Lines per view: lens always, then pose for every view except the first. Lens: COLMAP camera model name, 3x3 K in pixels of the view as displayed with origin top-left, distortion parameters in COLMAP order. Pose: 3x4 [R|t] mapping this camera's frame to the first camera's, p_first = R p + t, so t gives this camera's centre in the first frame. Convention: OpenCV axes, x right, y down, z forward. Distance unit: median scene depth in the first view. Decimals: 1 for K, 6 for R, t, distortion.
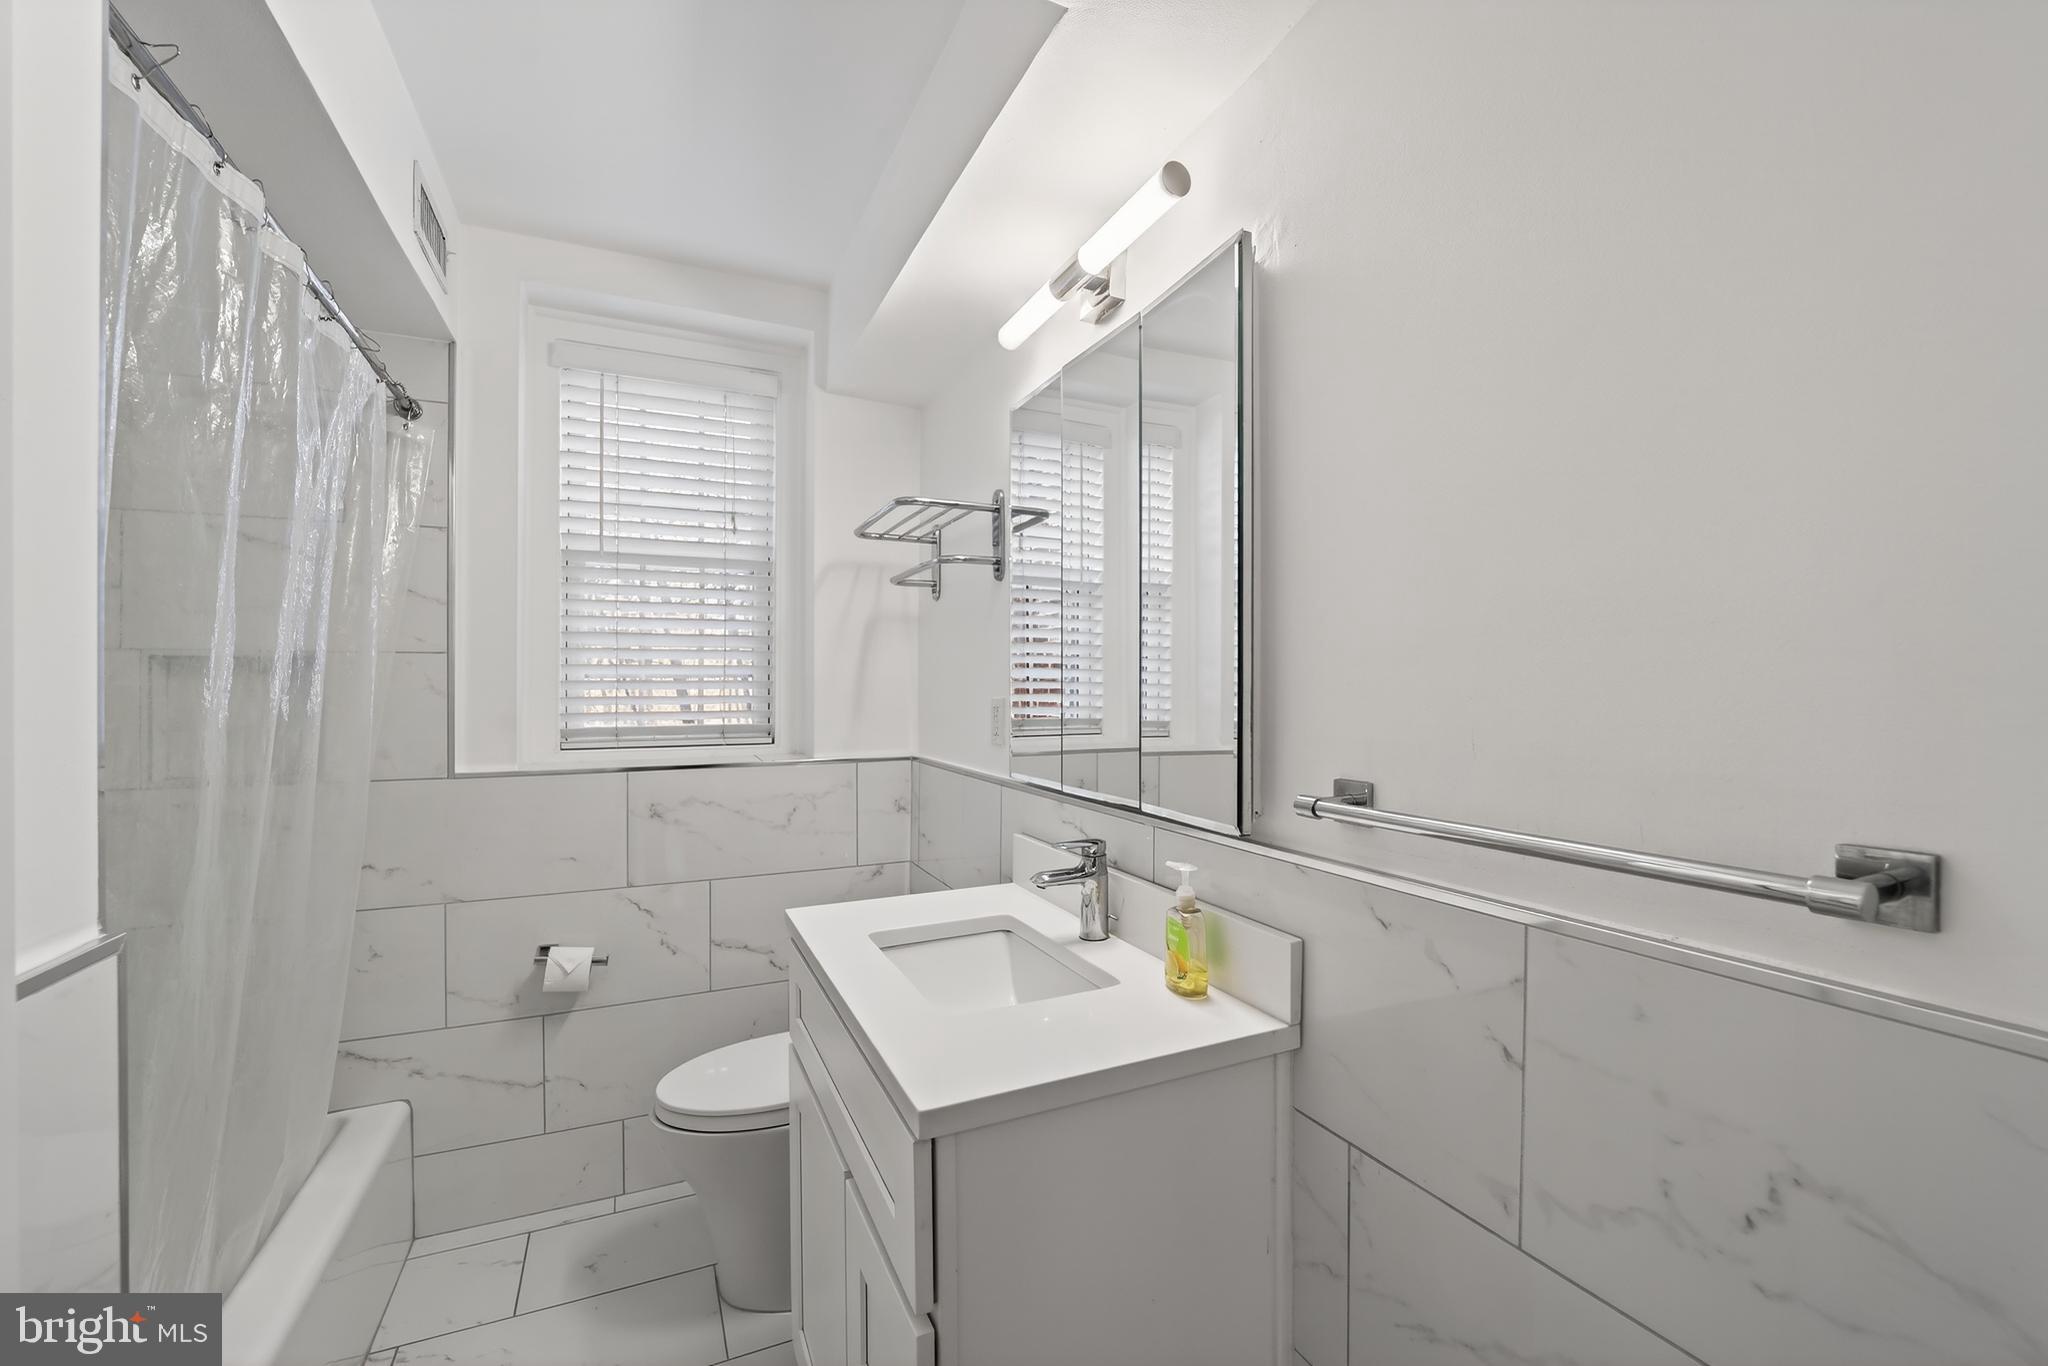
lens RADIAL K [[832.2, 0, 1018.0], [0, 832.2, 684.8], [0, 0, 1]] dist [-0.020102, 0.000163]
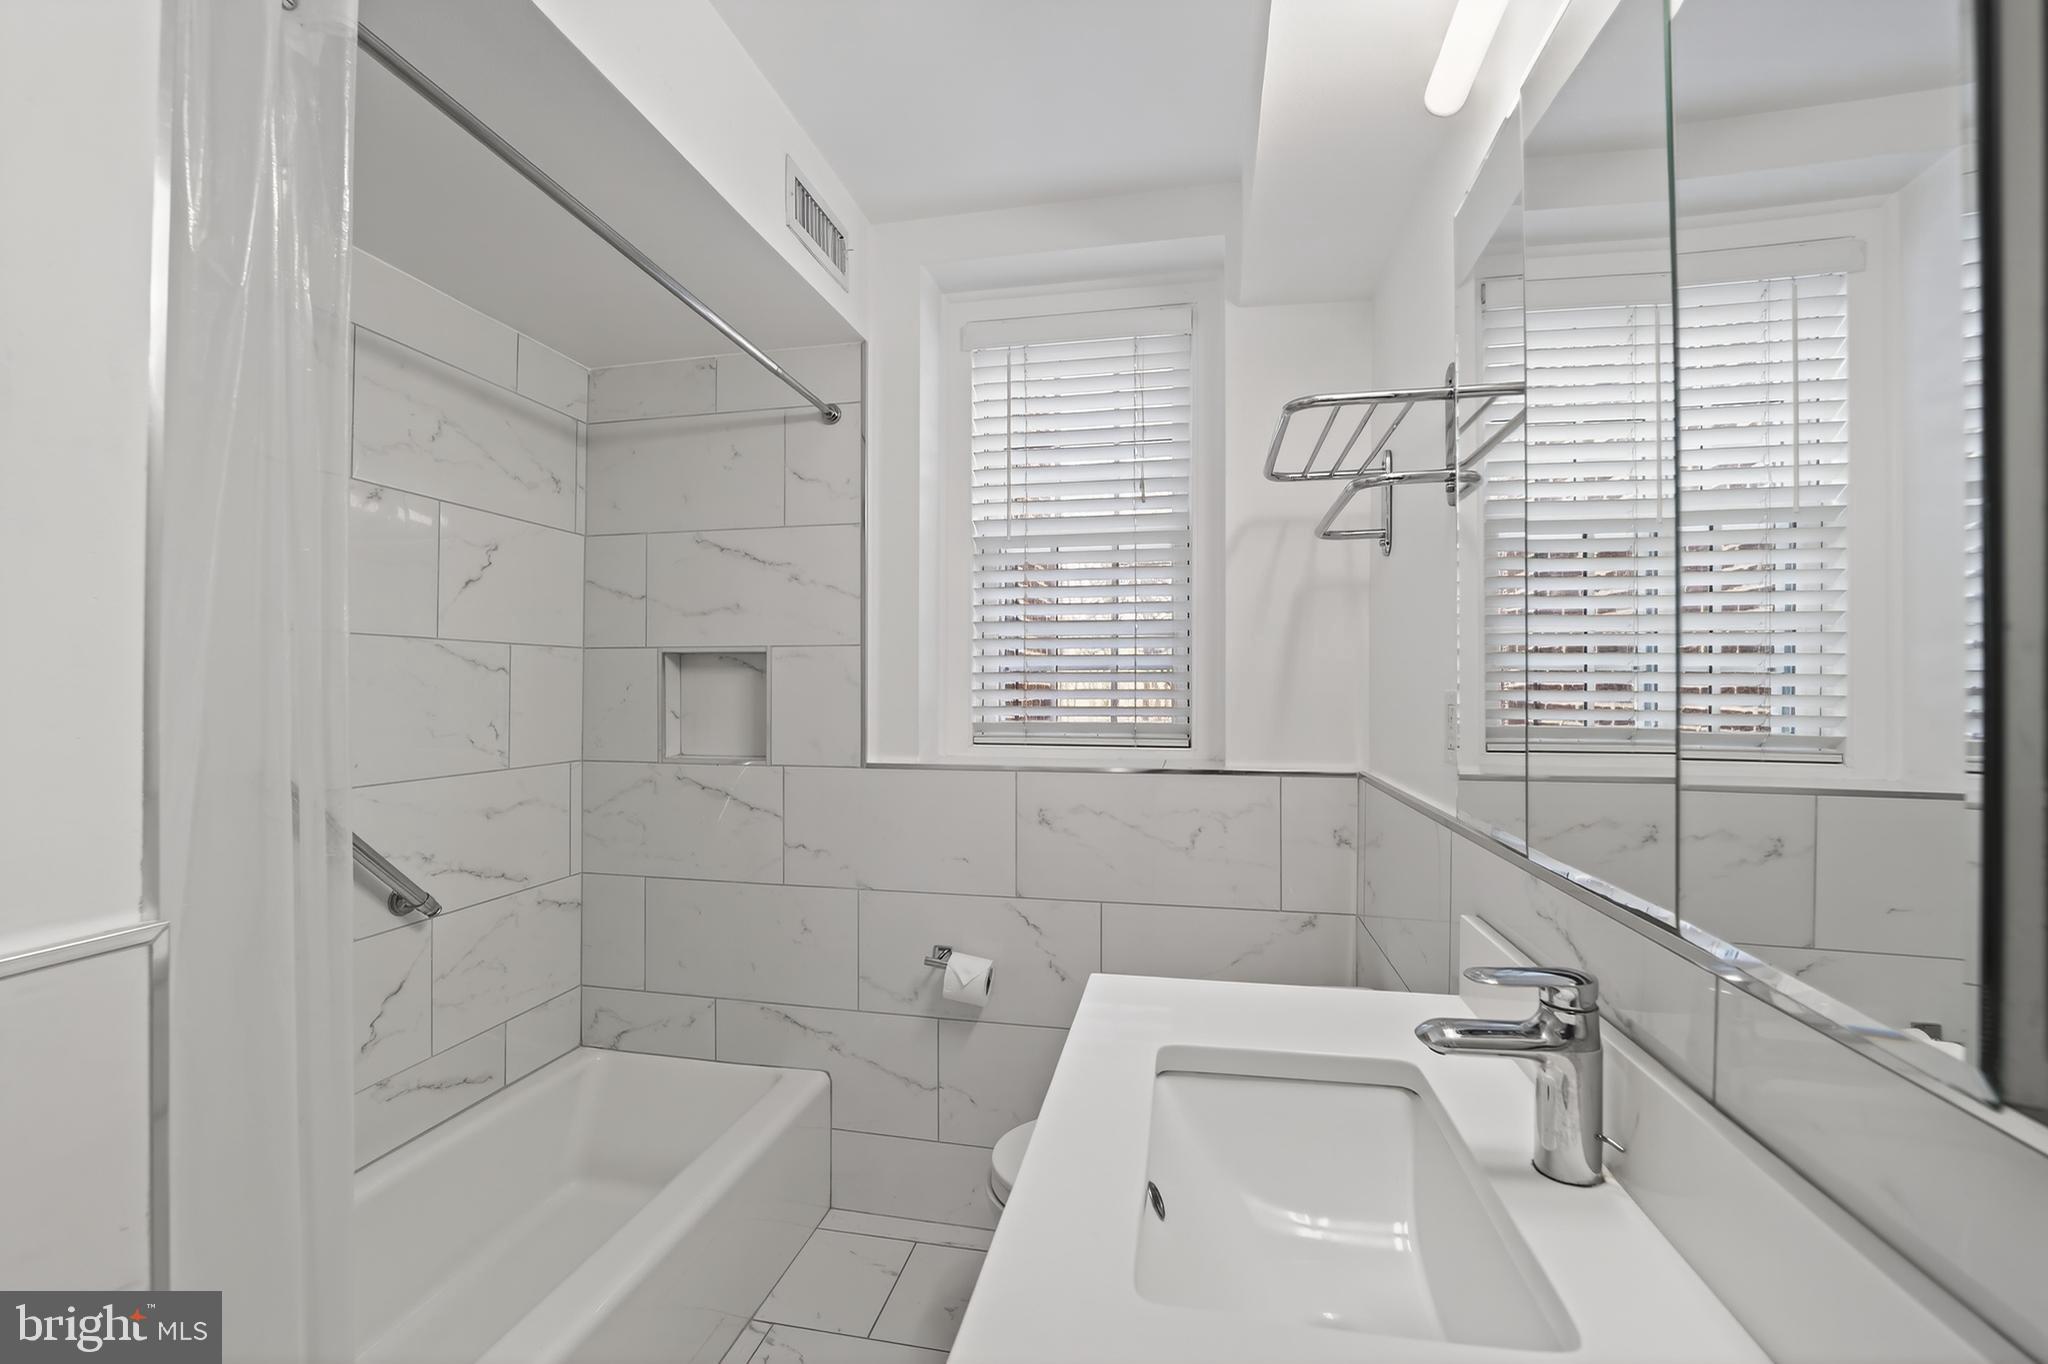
lens RADIAL K [[832.2, 0, 1021.7], [0, 832.2, 684.9], [0, 0, 1]] dist [-0.020102, 0.000163]
pose [[0.807039, 0.000136, -0.590499, 0.077333], [-0.000673, 1.000000, -0.000689, 0.010837], [0.590498, 0.000954, 0.807038, 0.275744]]
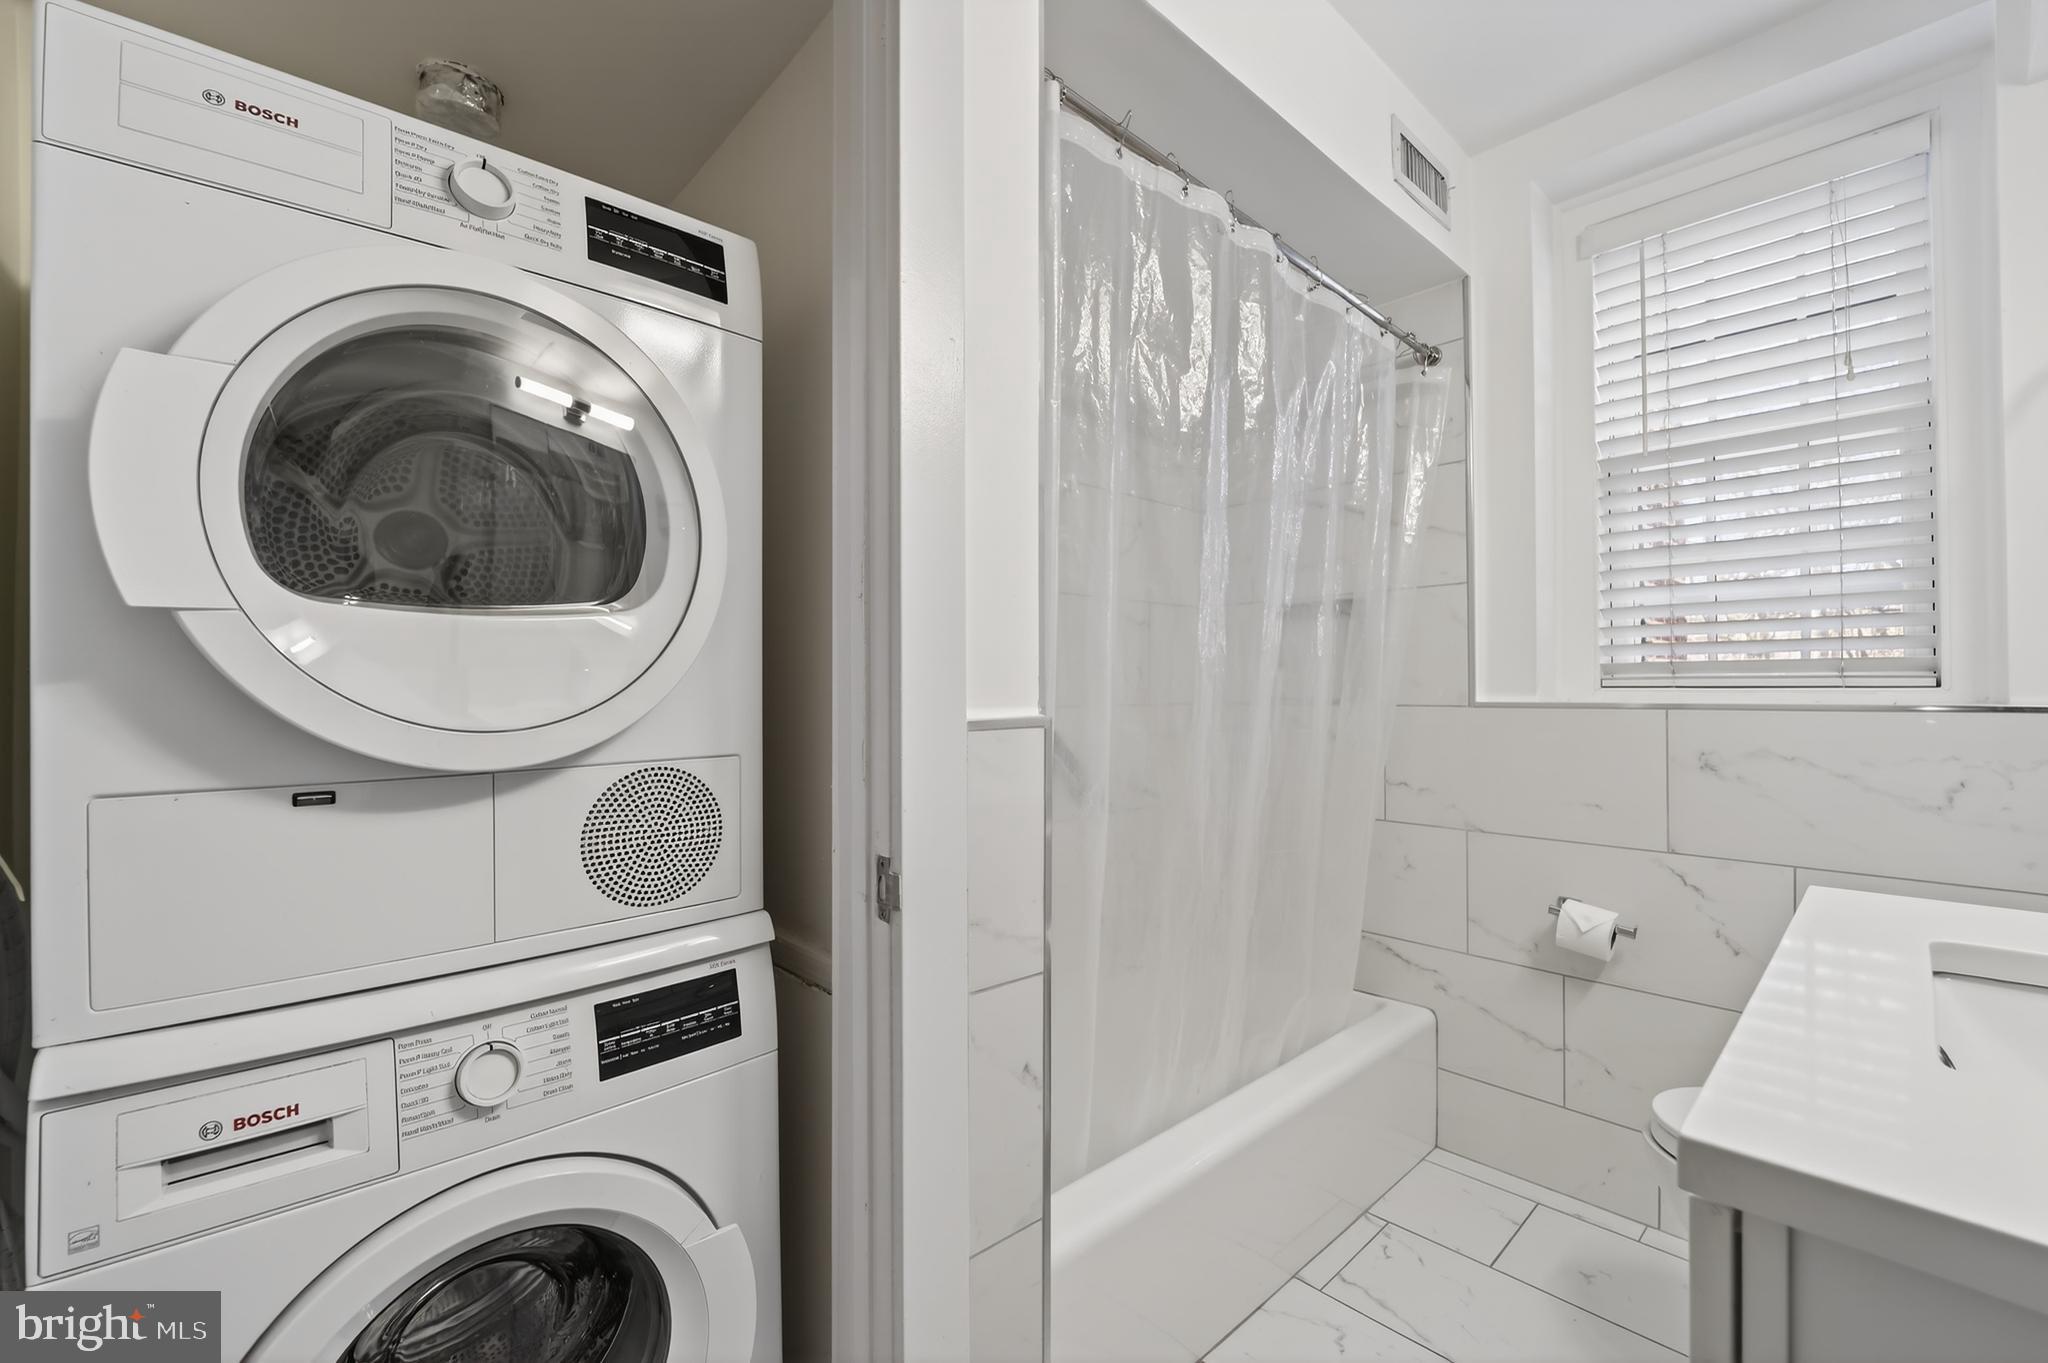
lens RADIAL K [[832.2, 0, 1028.1], [0, 832.2, 677.7], [0, 0, 1]] dist [-0.020102, 0.000163]
pose [[0.311976, -0.011055, -0.950026, 0.100801], [0.004489, 0.999938, -0.010162, 0.083461], [0.950079, -0.001094, 0.312007, 0.164795]]
